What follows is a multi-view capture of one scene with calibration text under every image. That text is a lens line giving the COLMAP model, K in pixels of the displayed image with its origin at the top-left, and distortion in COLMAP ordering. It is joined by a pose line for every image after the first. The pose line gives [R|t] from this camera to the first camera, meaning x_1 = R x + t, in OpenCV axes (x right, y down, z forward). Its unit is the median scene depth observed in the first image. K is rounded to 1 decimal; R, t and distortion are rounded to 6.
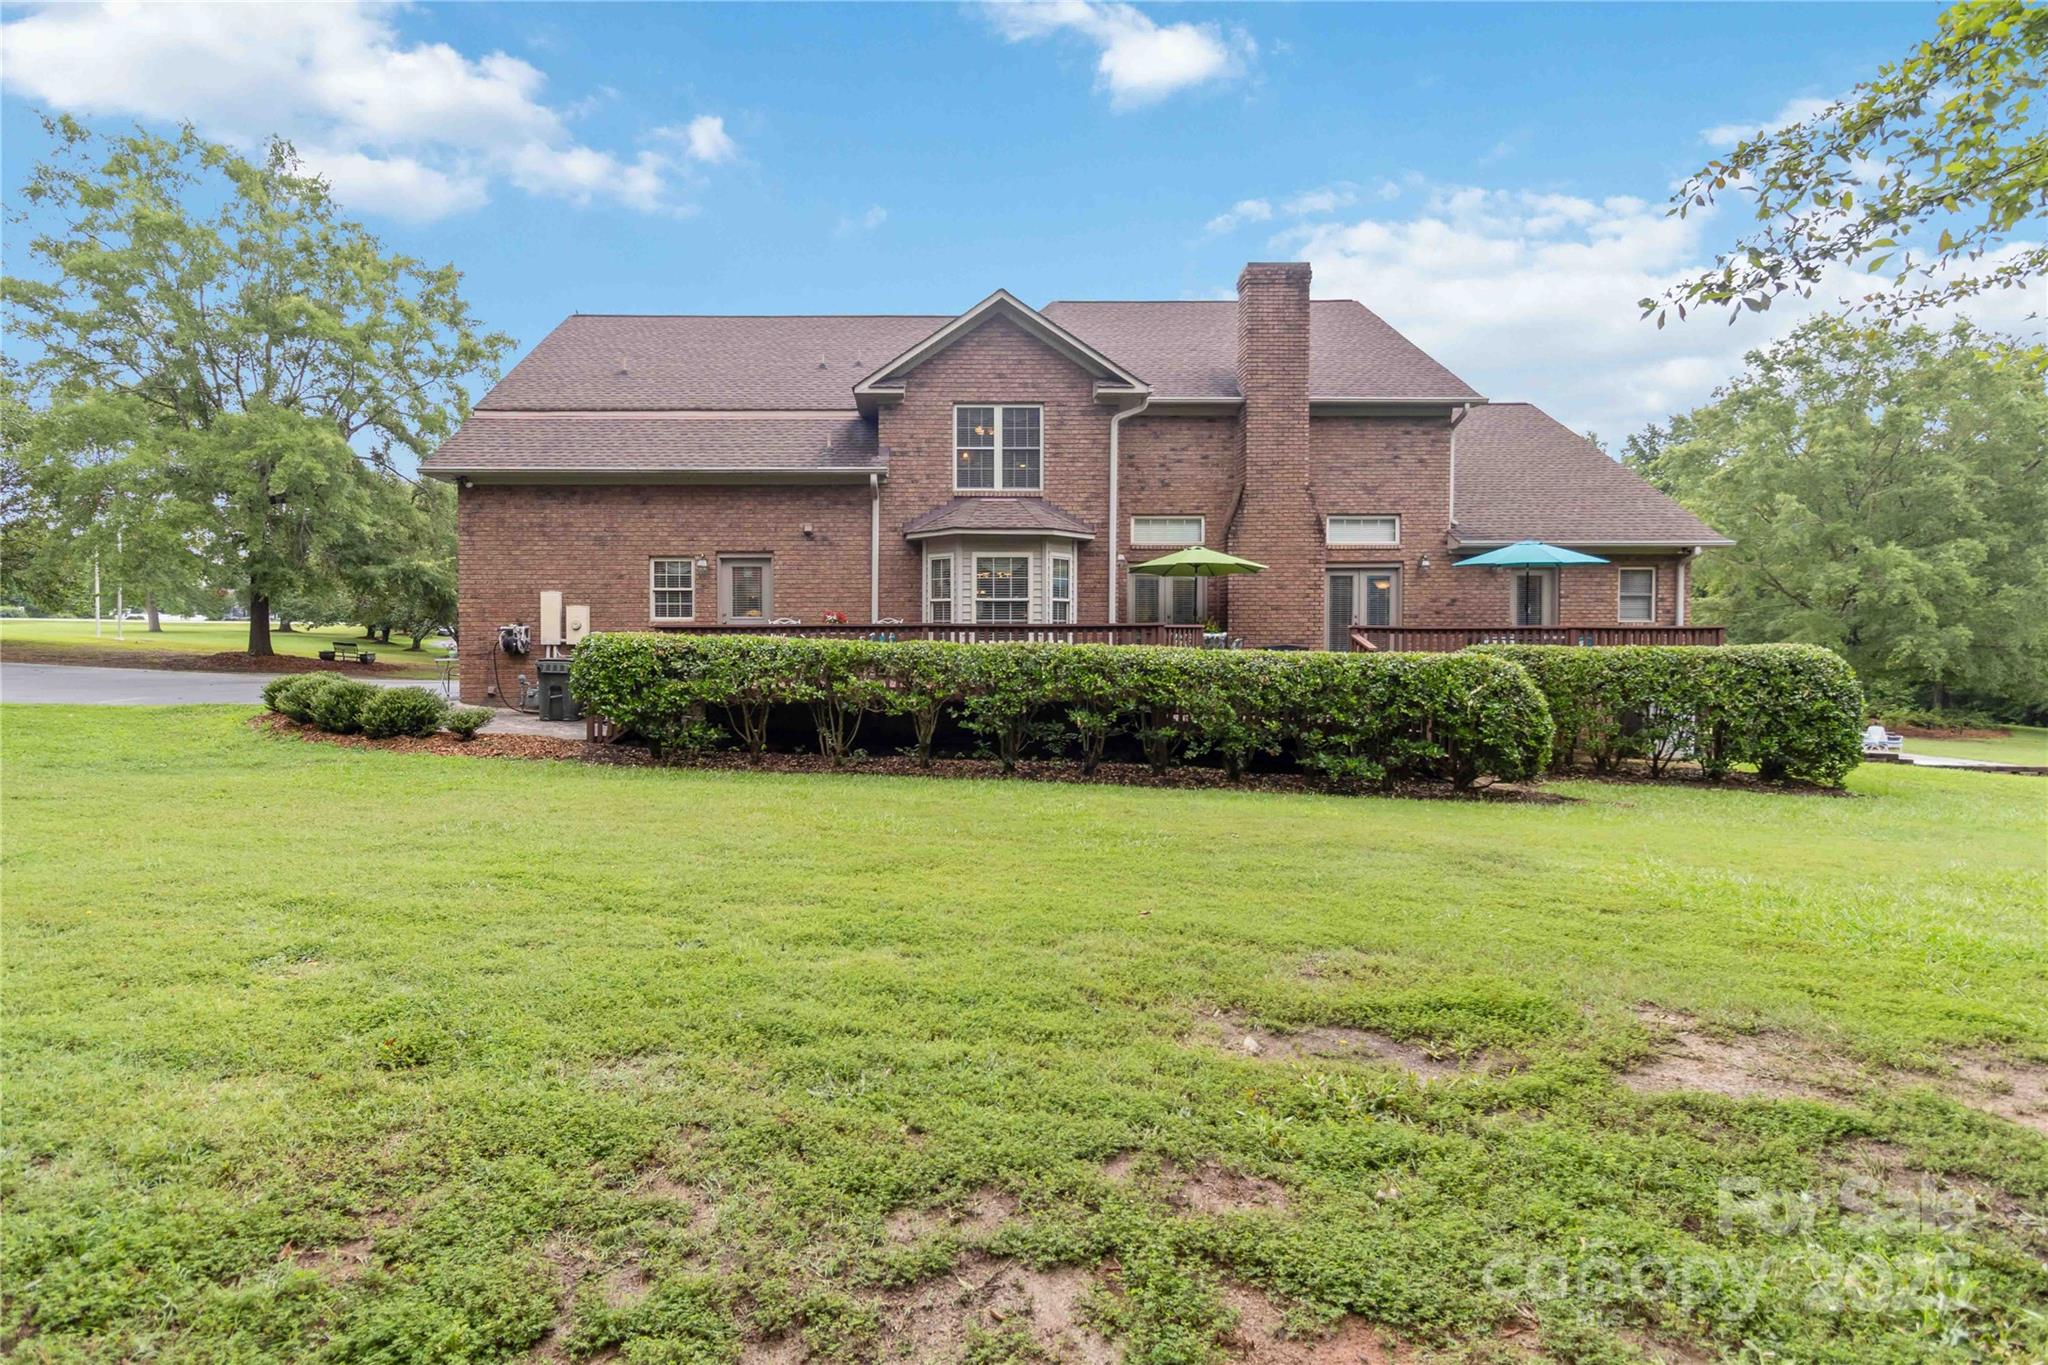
lens RADIAL K [[990.0, 0, 1034.4], [0, 990.0, 637.1], [0, 0, 1]] dist [0.000664, 0.000320]
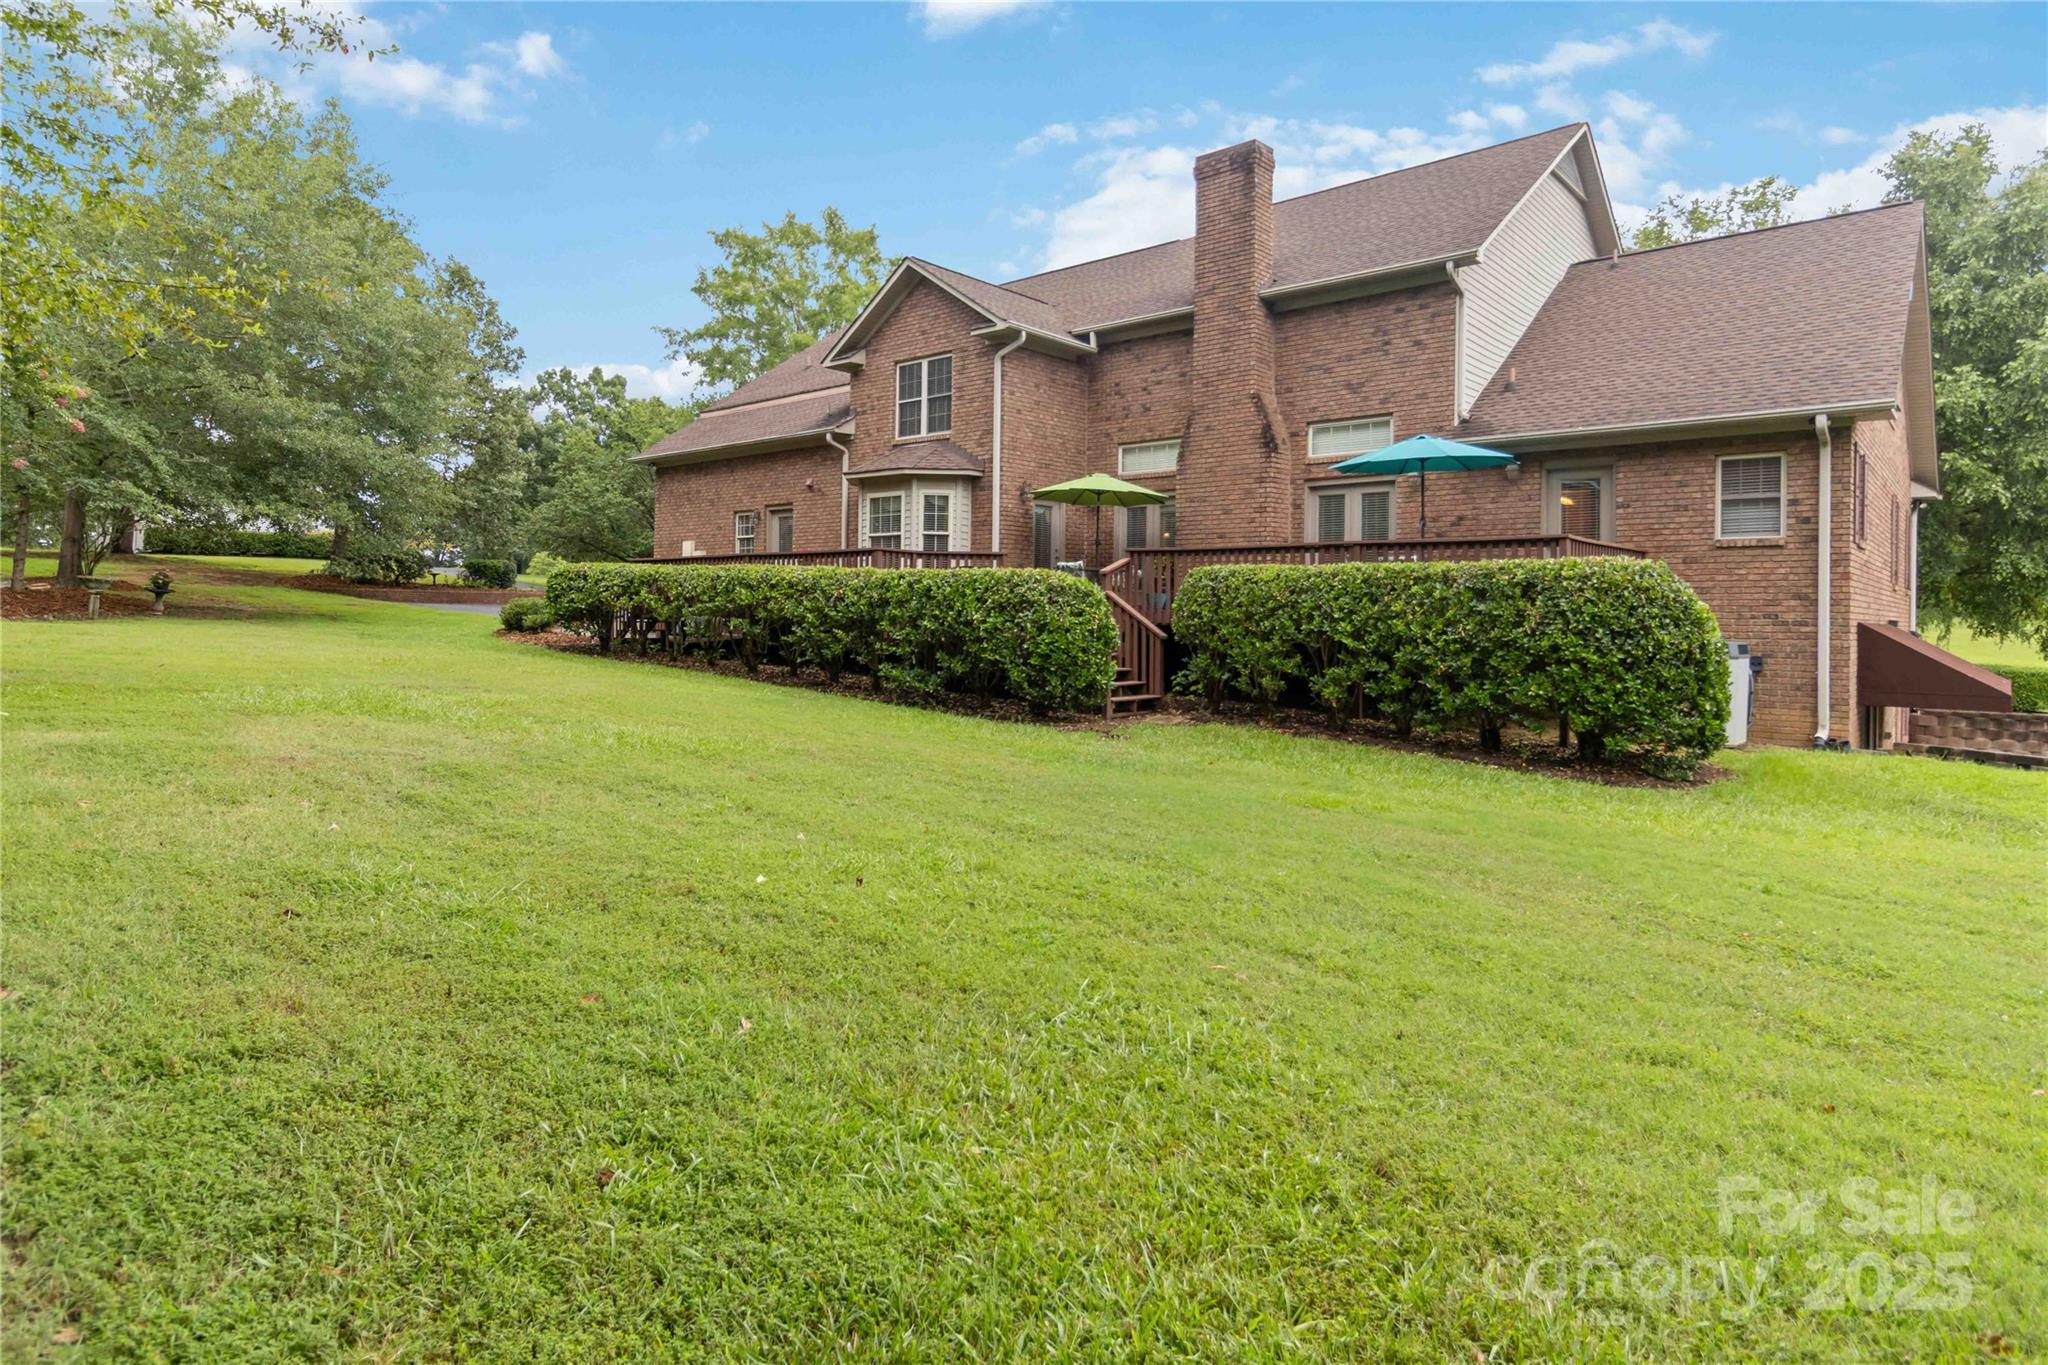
lens RADIAL K [[1142.0, 0, 1066.3], [0, 1142.0, 610.7], [0, 0, 1]] dist [-0.003903, -0.000800]
pose [[0.740192, 0.008387, -0.672344, 0.938531], [-0.008887, 0.999957, 0.002690, 0.041803], [0.672337, 0.003984, 0.740234, 0.163994]]
